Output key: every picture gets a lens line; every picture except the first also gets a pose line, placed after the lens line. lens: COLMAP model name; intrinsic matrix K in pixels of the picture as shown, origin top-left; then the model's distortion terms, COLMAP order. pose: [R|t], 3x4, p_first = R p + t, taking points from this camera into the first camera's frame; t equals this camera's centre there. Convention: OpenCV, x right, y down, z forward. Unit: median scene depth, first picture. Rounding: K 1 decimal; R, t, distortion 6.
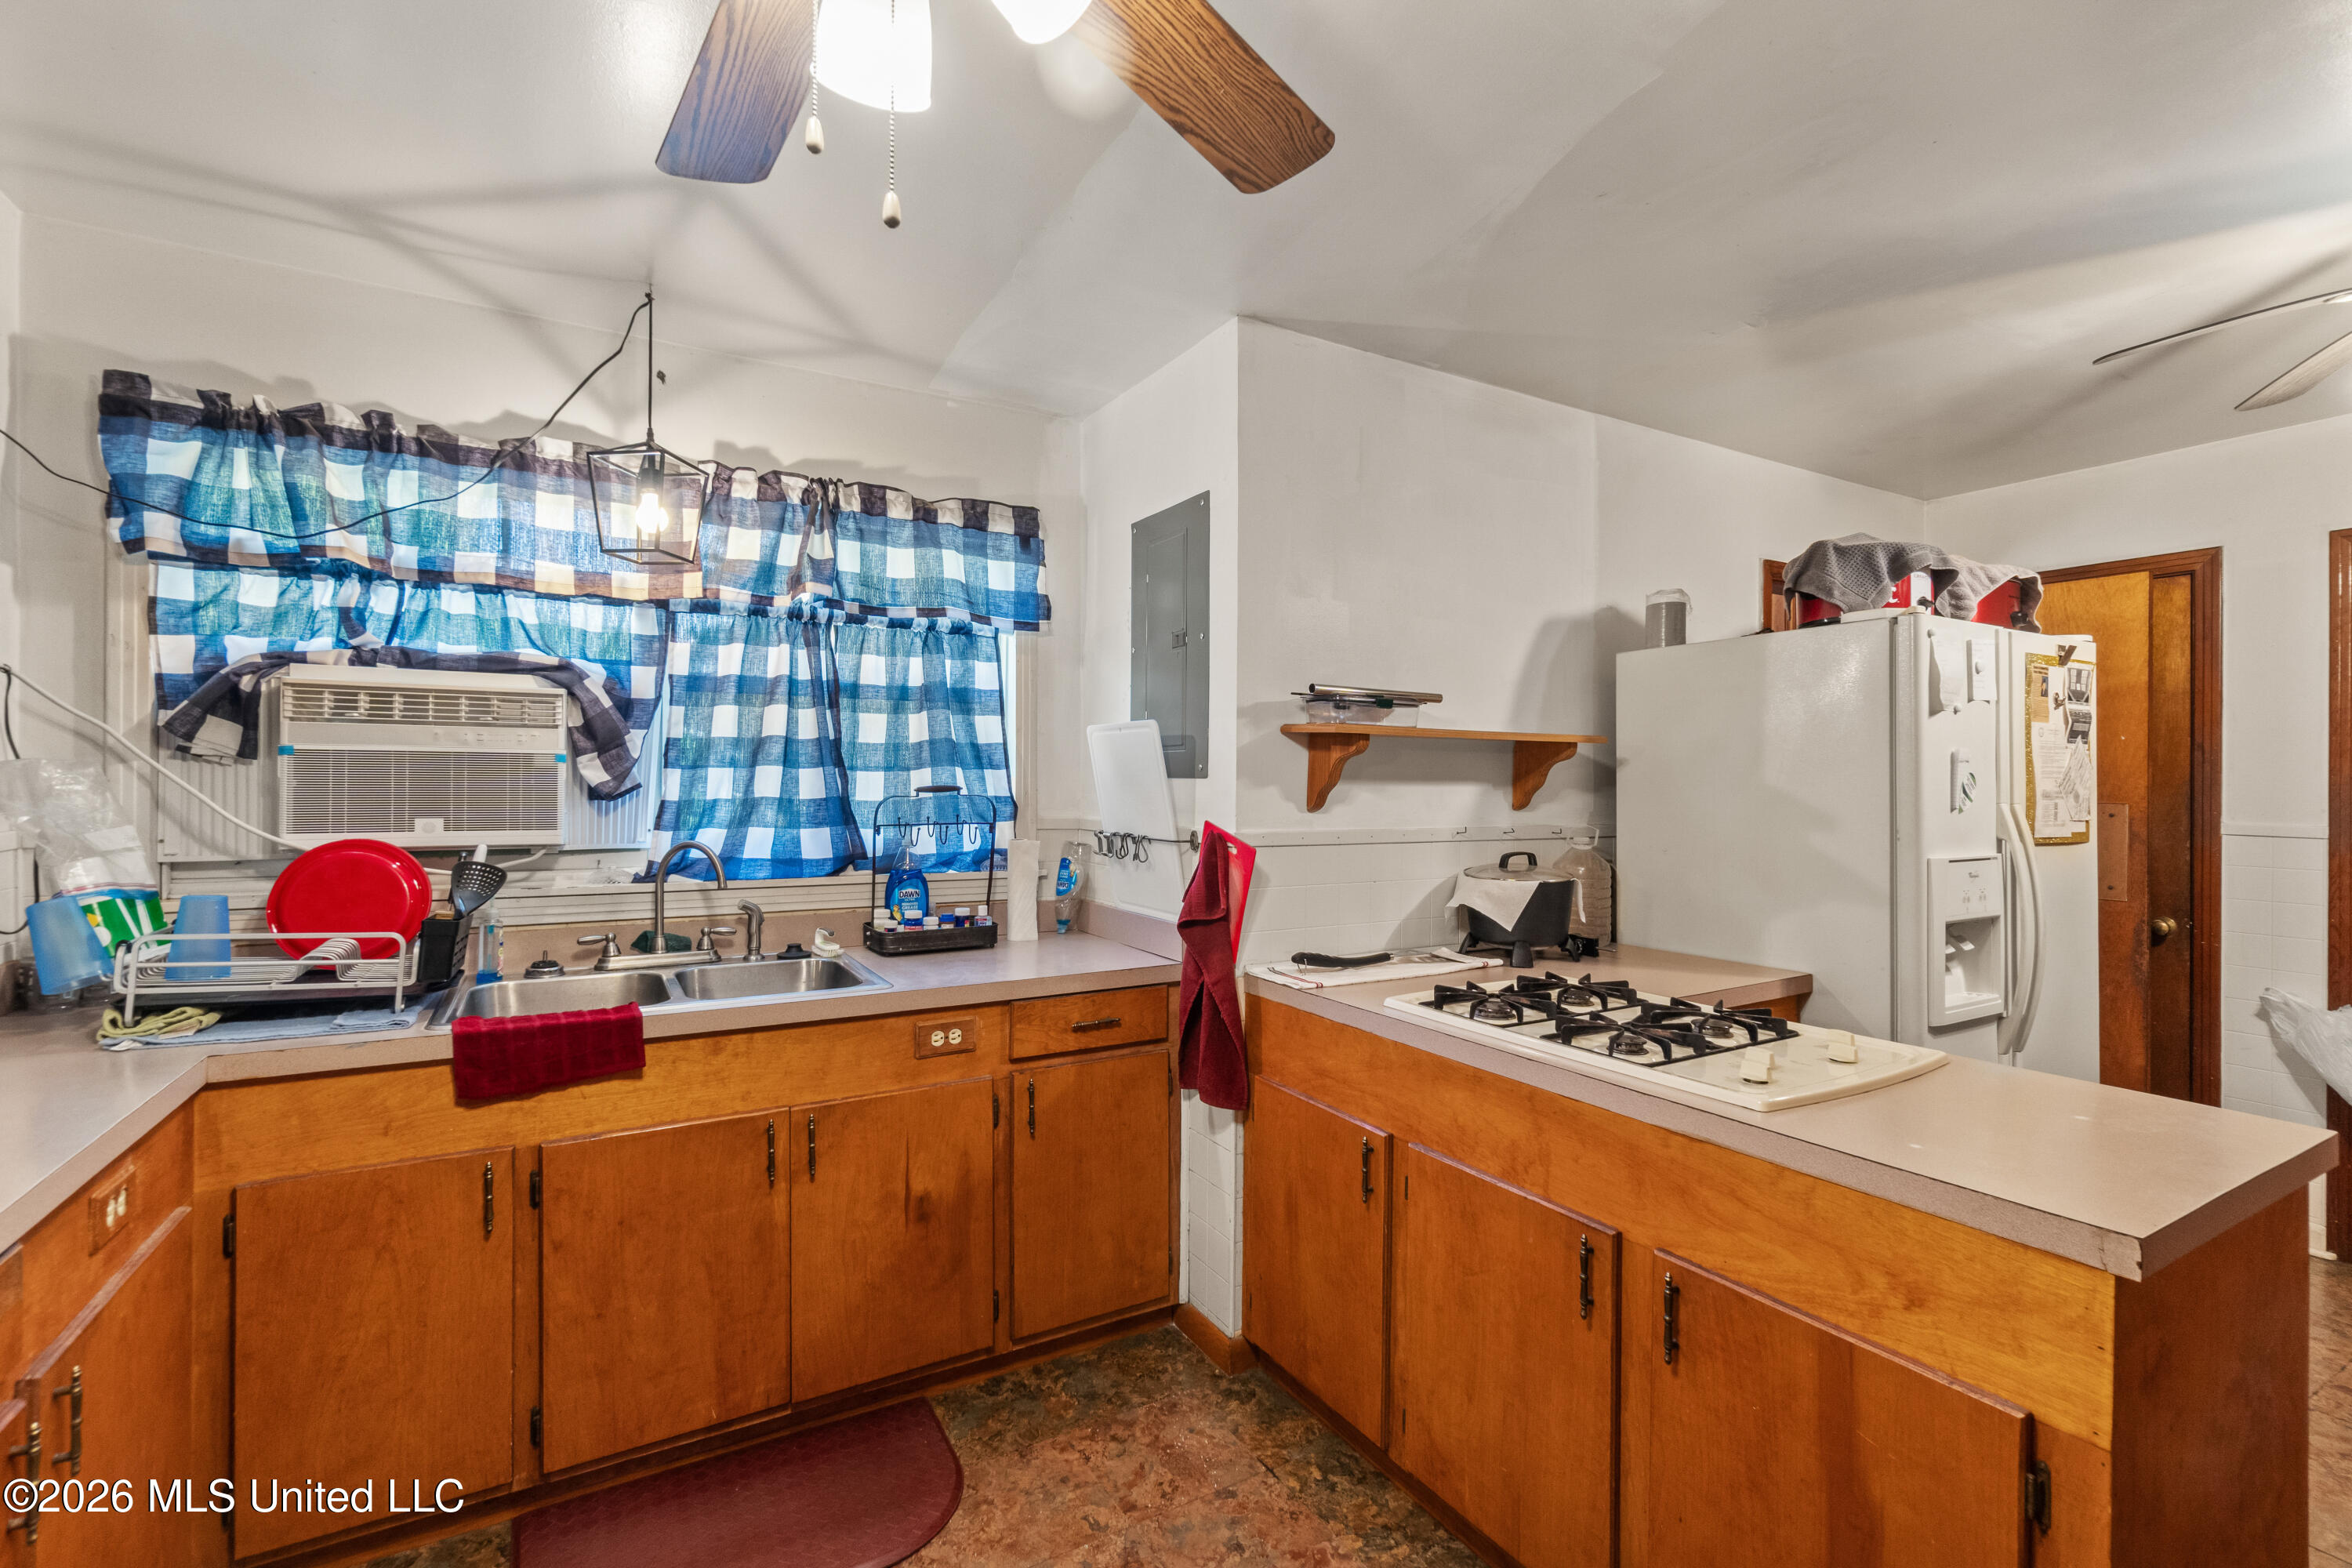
lens RADIAL K [[1017.6, 0, 1154.5], [0, 1017.6, 782.9], [0, 0, 1]] dist [-0.000231, -0.000108]
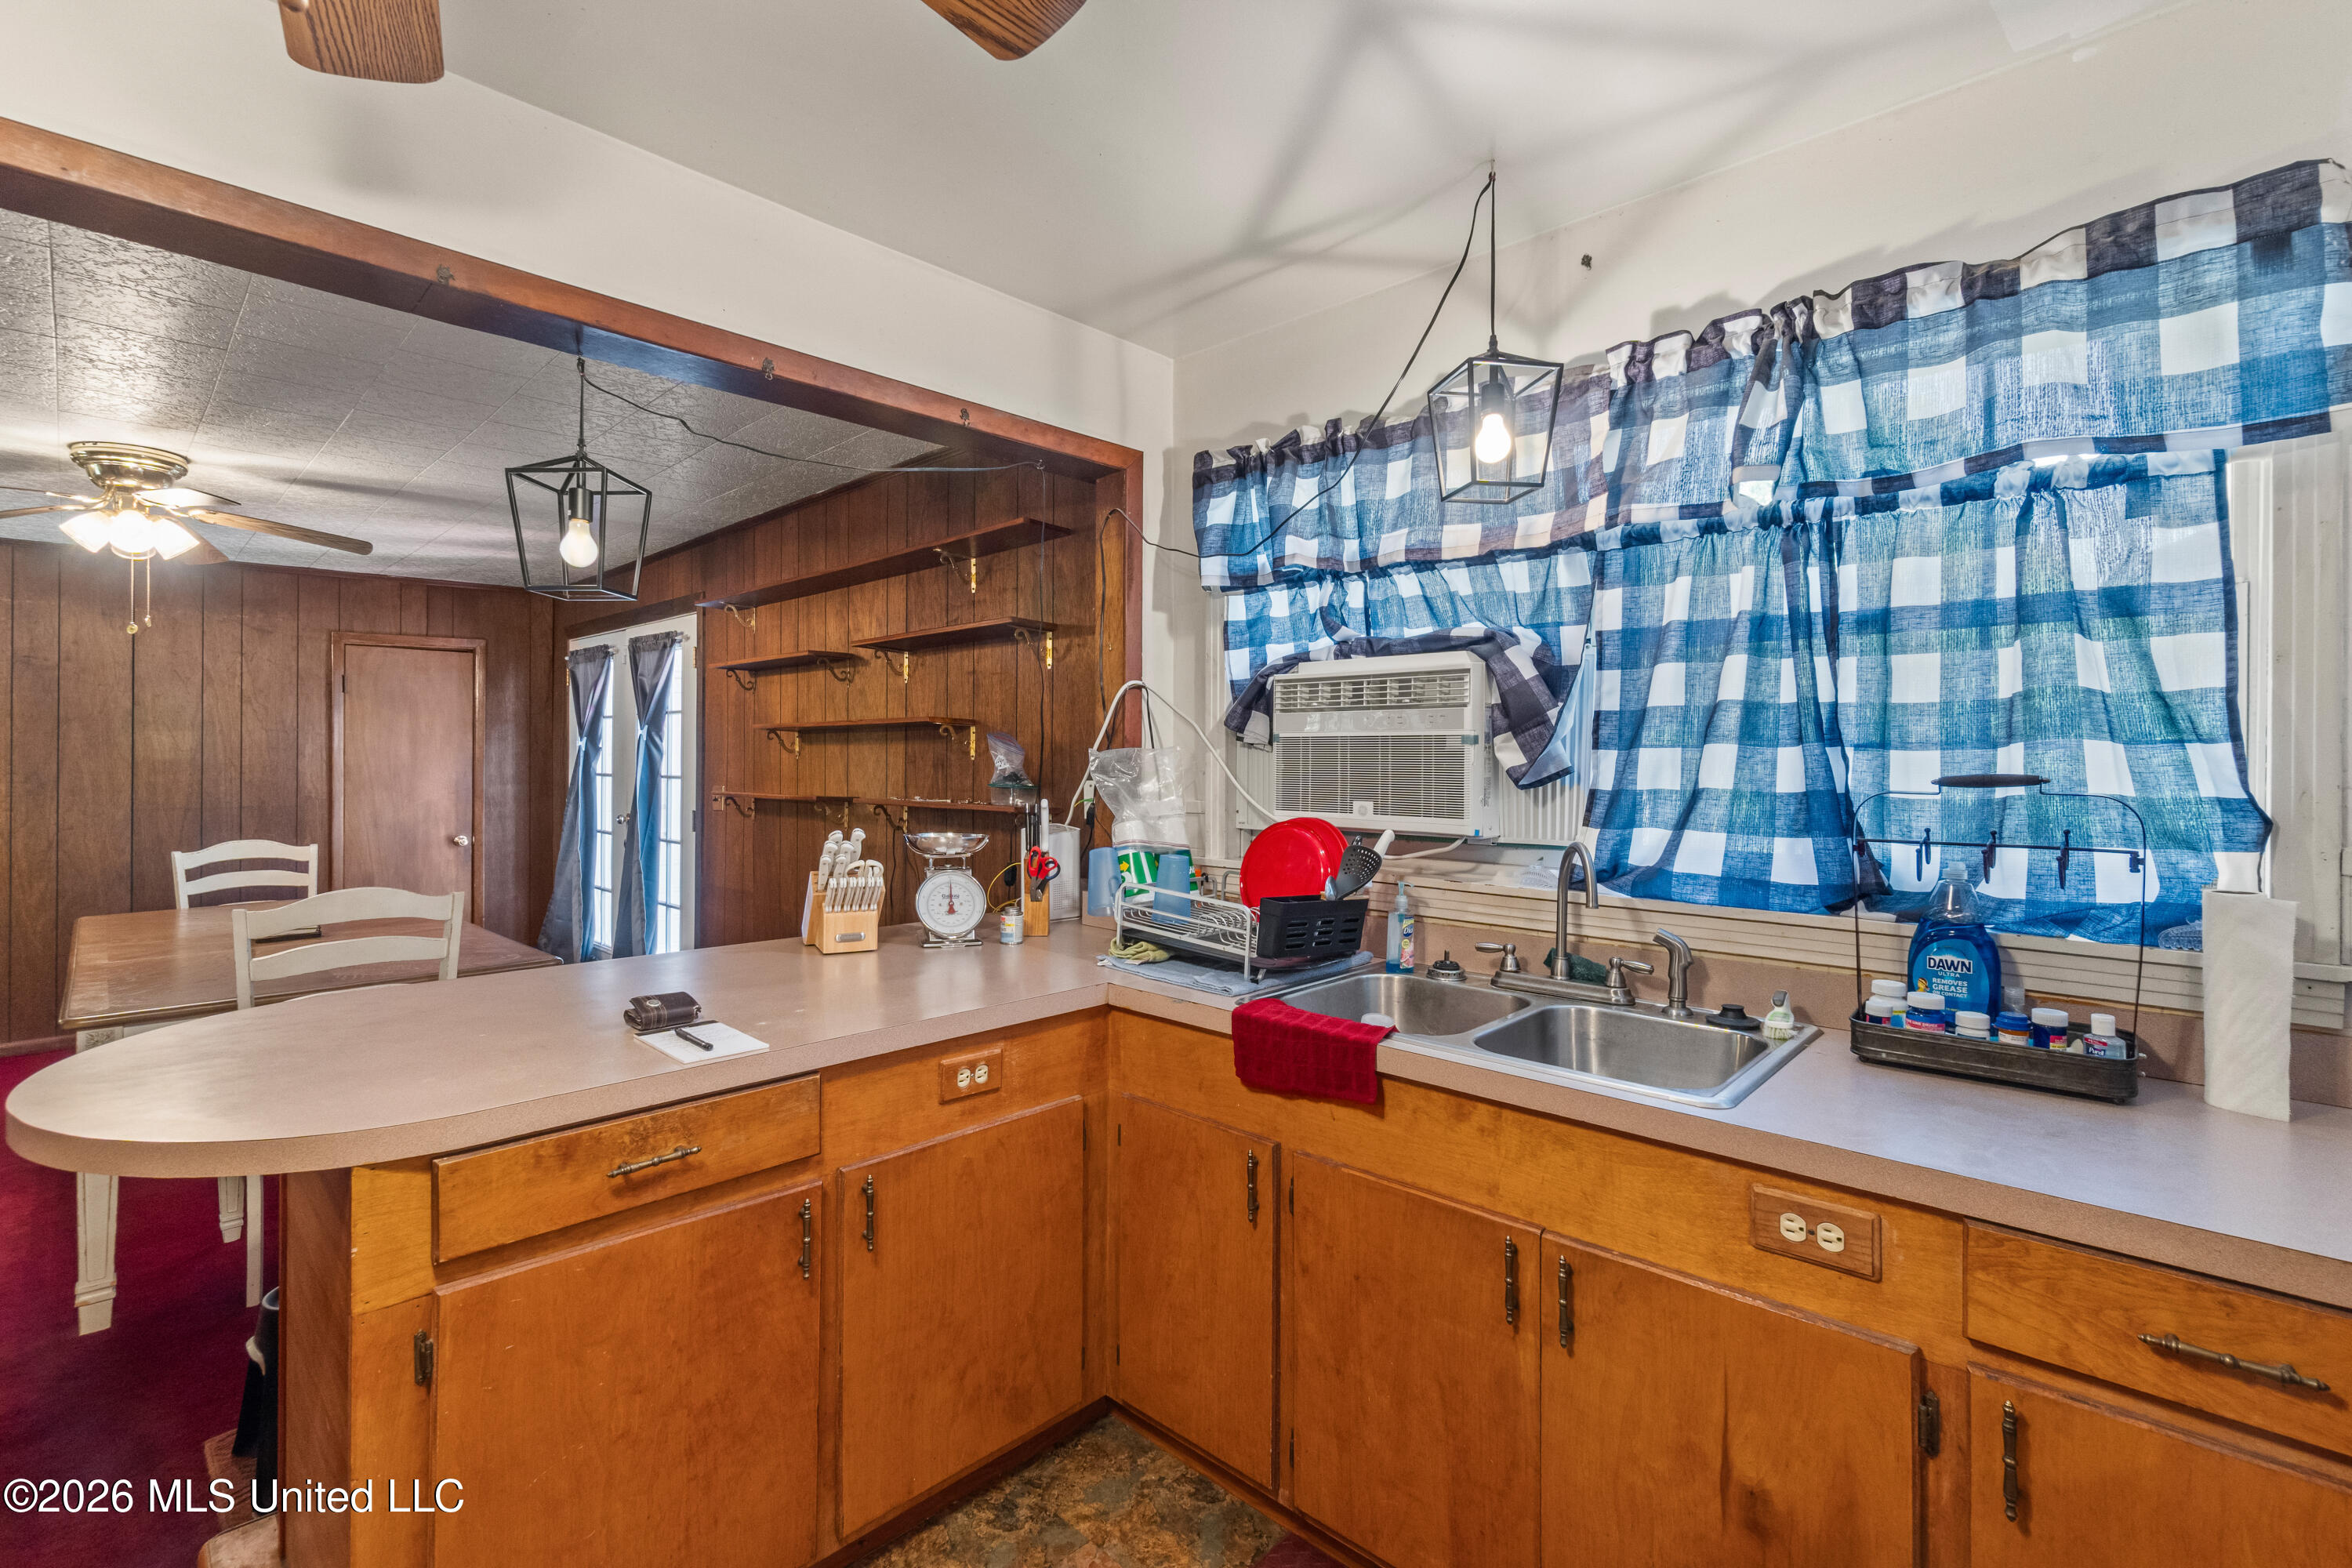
lens RADIAL K [[1048.8, 0, 1174.9], [0, 1048.8, 763.3], [0, 0, 1]] dist [0.002347, 0.000829]
pose [[0.290162, 0.000507, -0.956977, 0.216317], [-0.004420, 0.999990, -0.000810, -0.001411], [0.956967, 0.004464, 0.290161, 0.455386]]
